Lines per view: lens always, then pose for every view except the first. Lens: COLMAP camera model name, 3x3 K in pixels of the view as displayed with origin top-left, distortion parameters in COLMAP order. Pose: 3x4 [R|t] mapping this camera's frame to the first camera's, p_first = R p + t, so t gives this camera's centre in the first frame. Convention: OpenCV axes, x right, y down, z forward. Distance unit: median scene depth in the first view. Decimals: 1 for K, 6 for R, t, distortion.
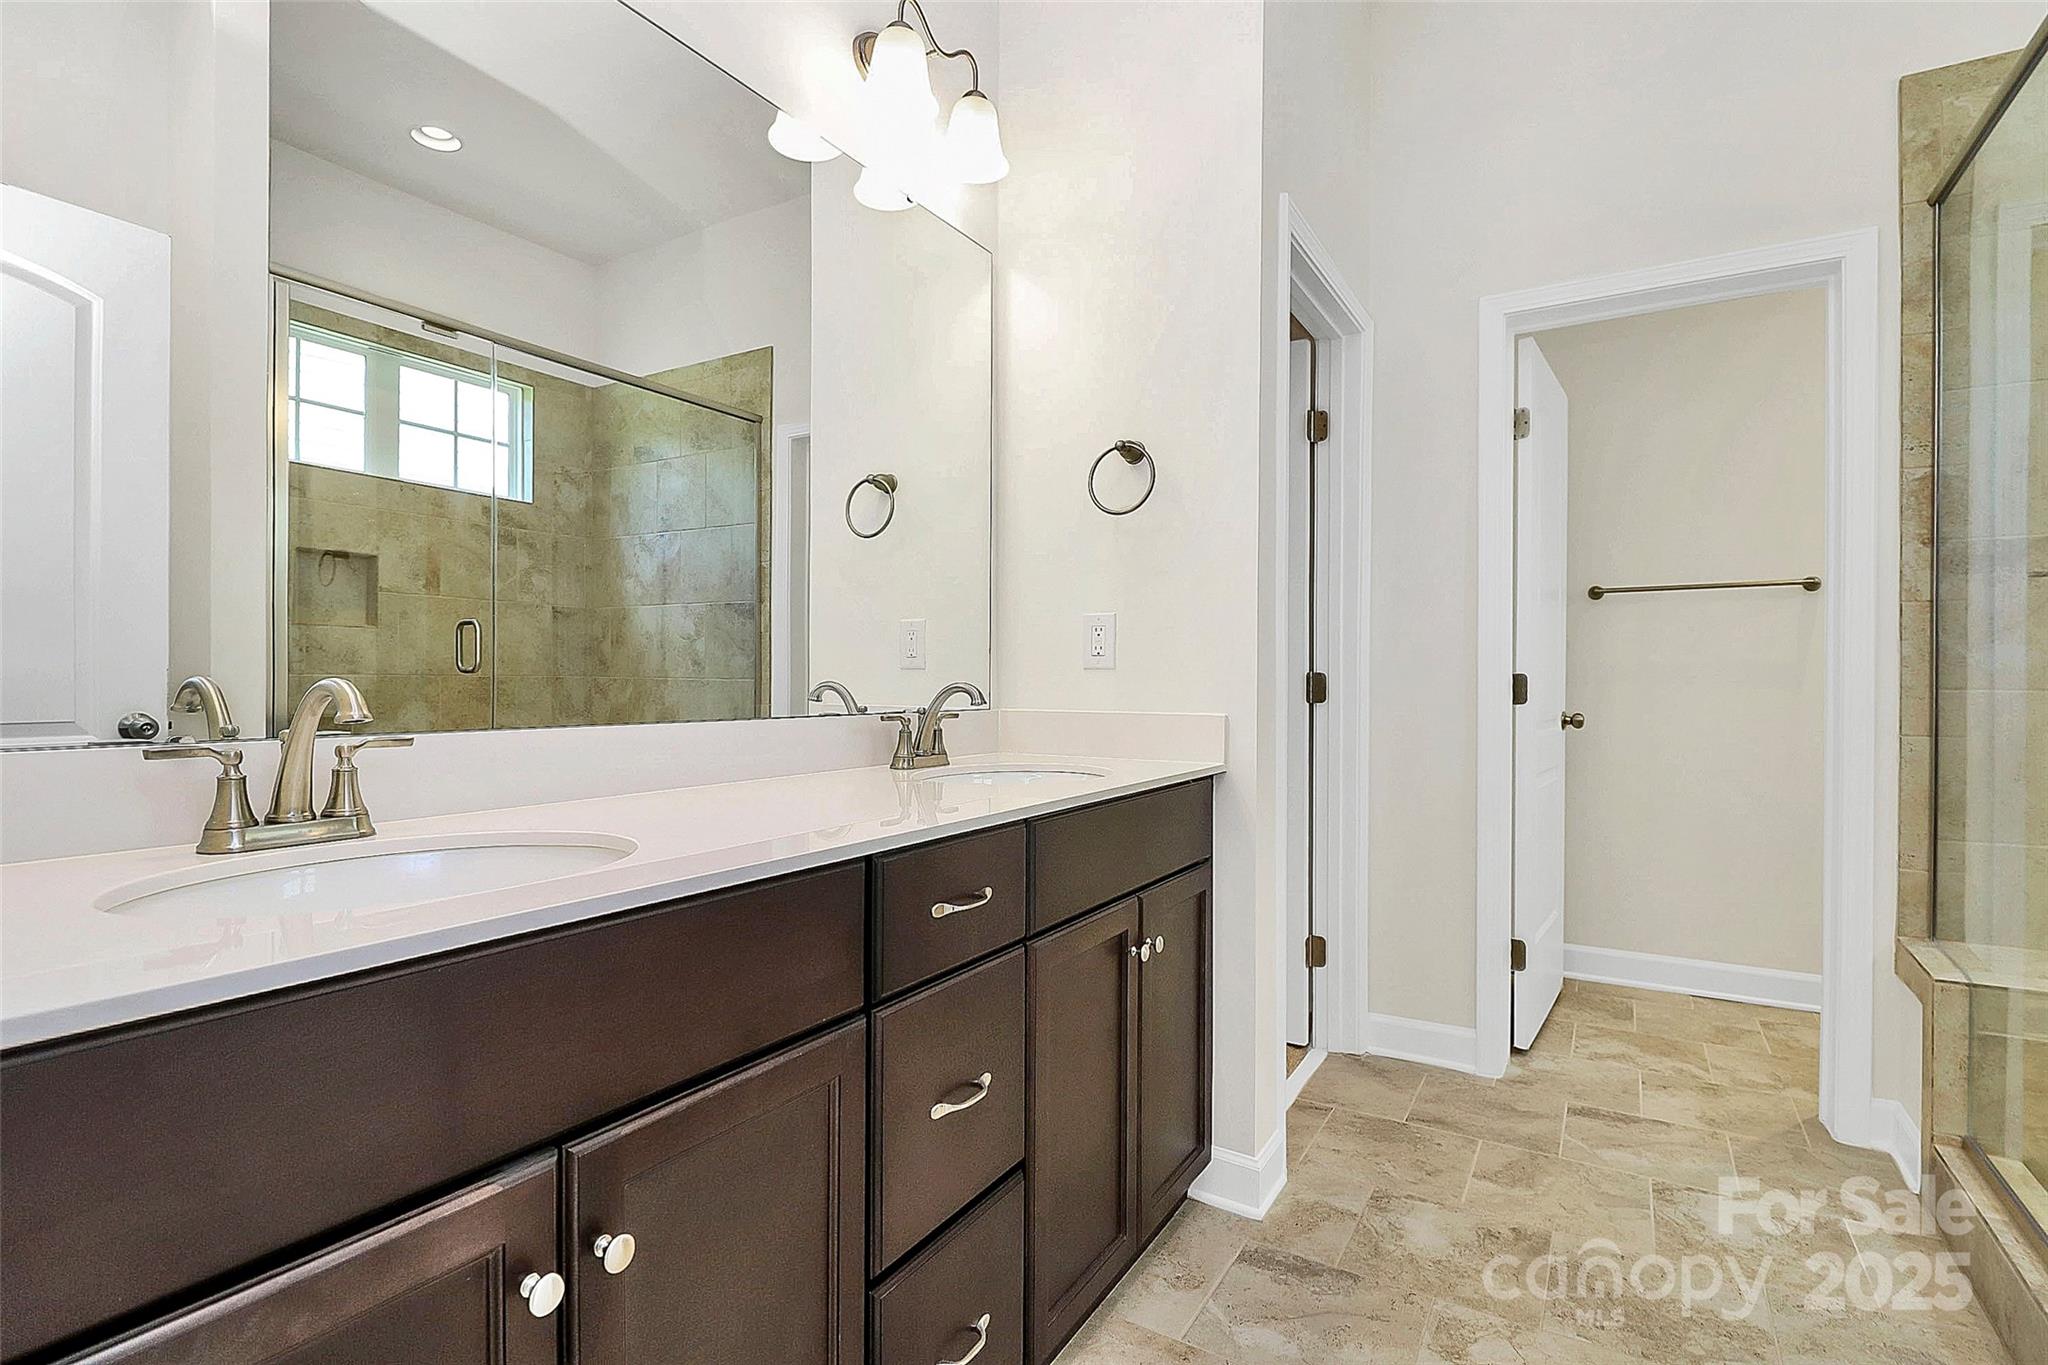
lens RADIAL K [[962.1, 0, 1025.1], [0, 962.1, 669.5], [0, 0, 1]] dist [0.002810, -0.015170]
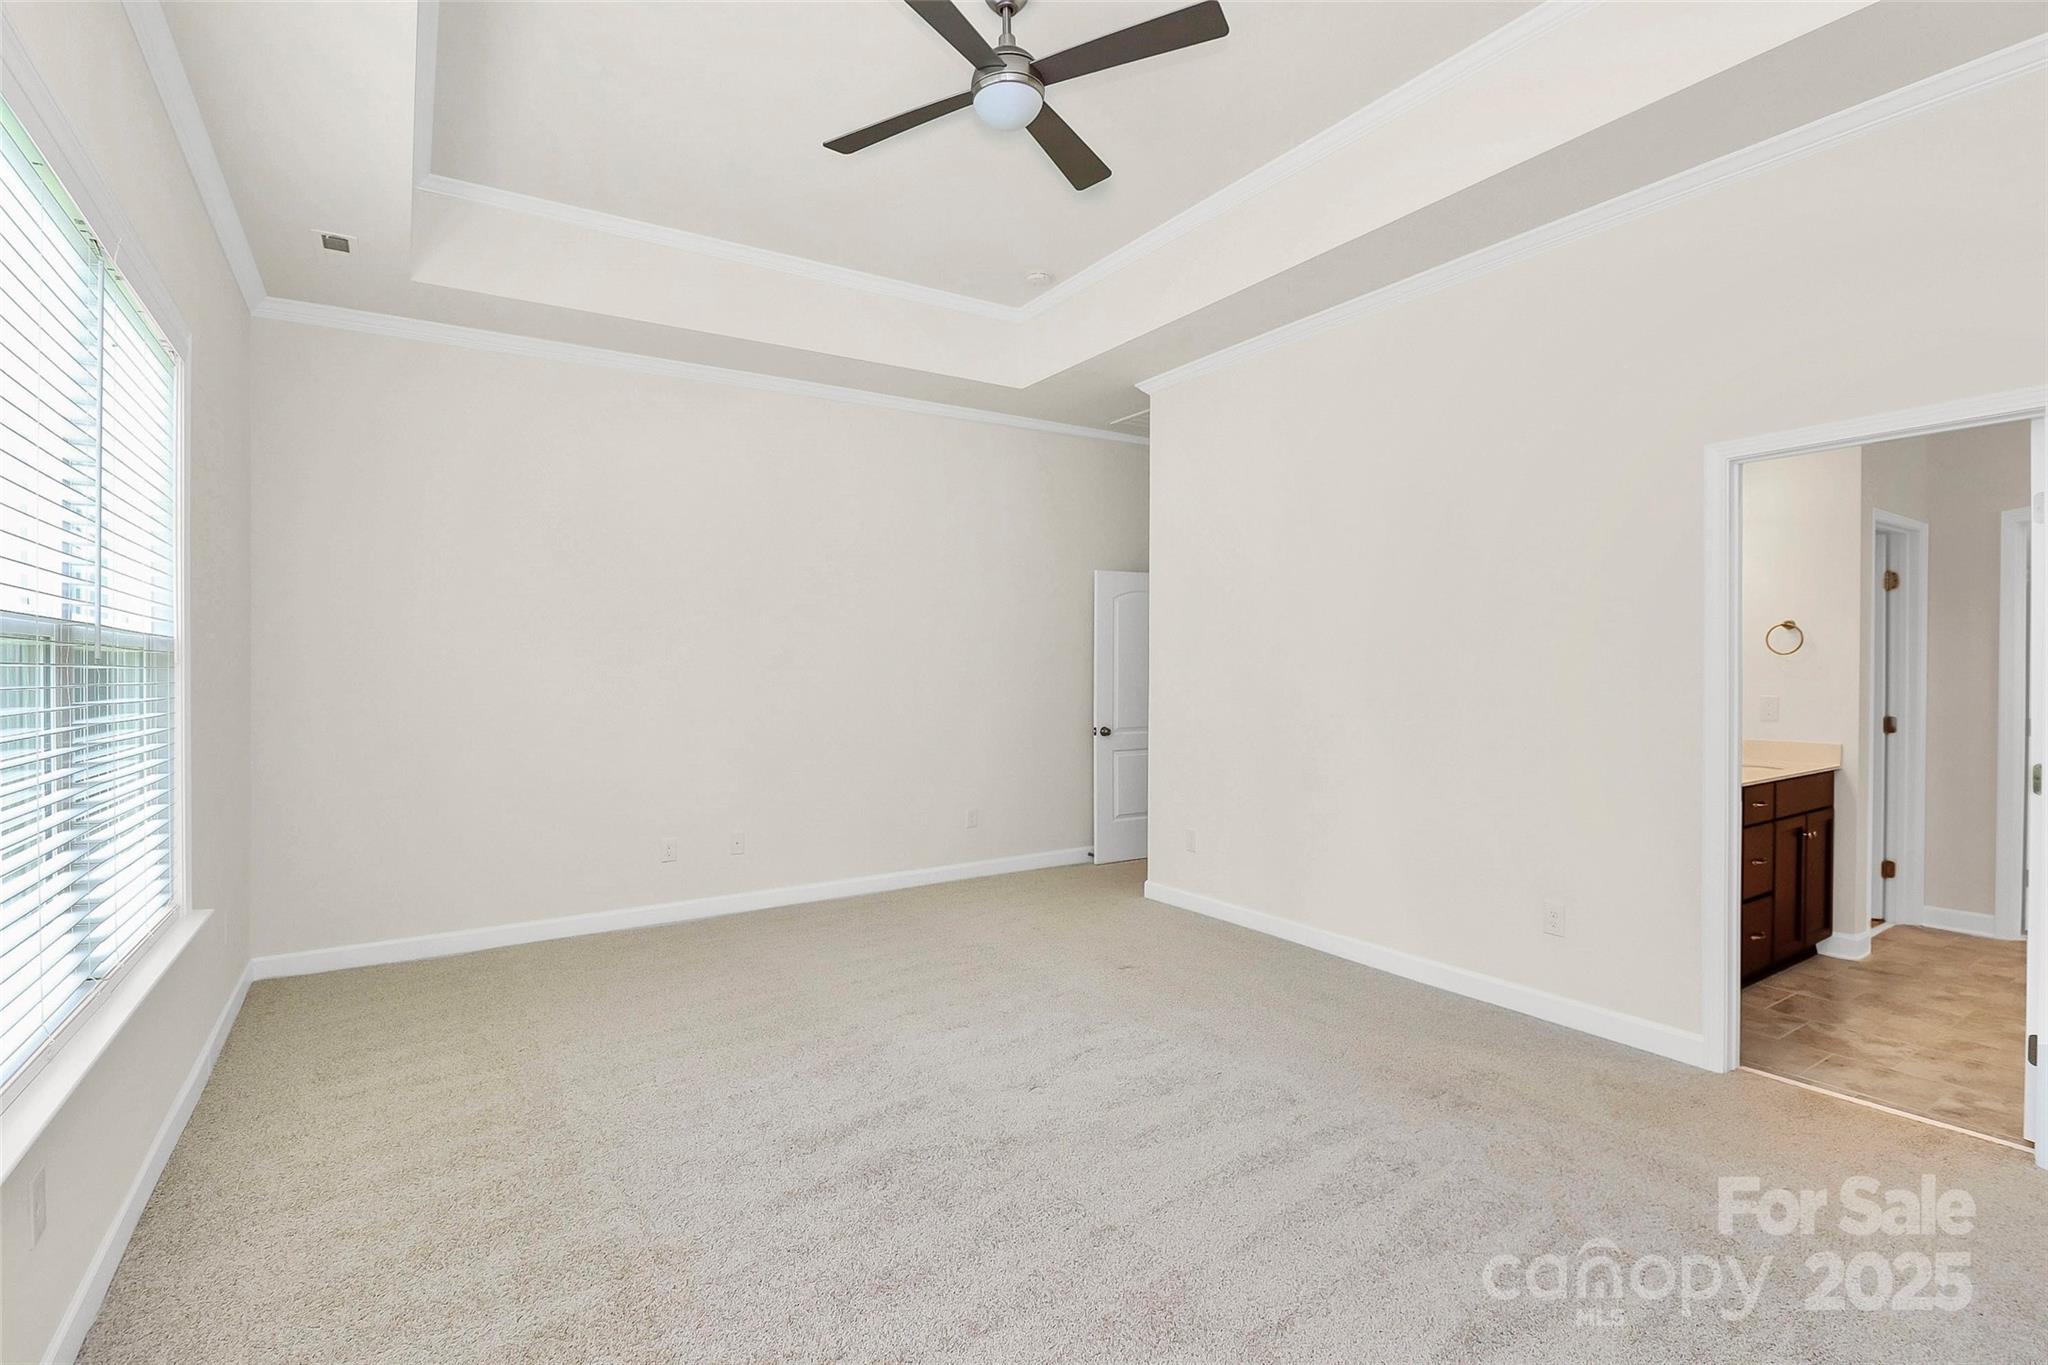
lens RADIAL K [[962.1, 0, 1025.1], [0, 962.1, 669.5], [0, 0, 1]] dist [0.002810, -0.015170]
pose [[0.905853, 0.002535, -0.423585, -0.563237], [0.001524, 0.999956, 0.009244, -0.147562], [0.423590, -0.009019, 0.905809, -1.803403]]
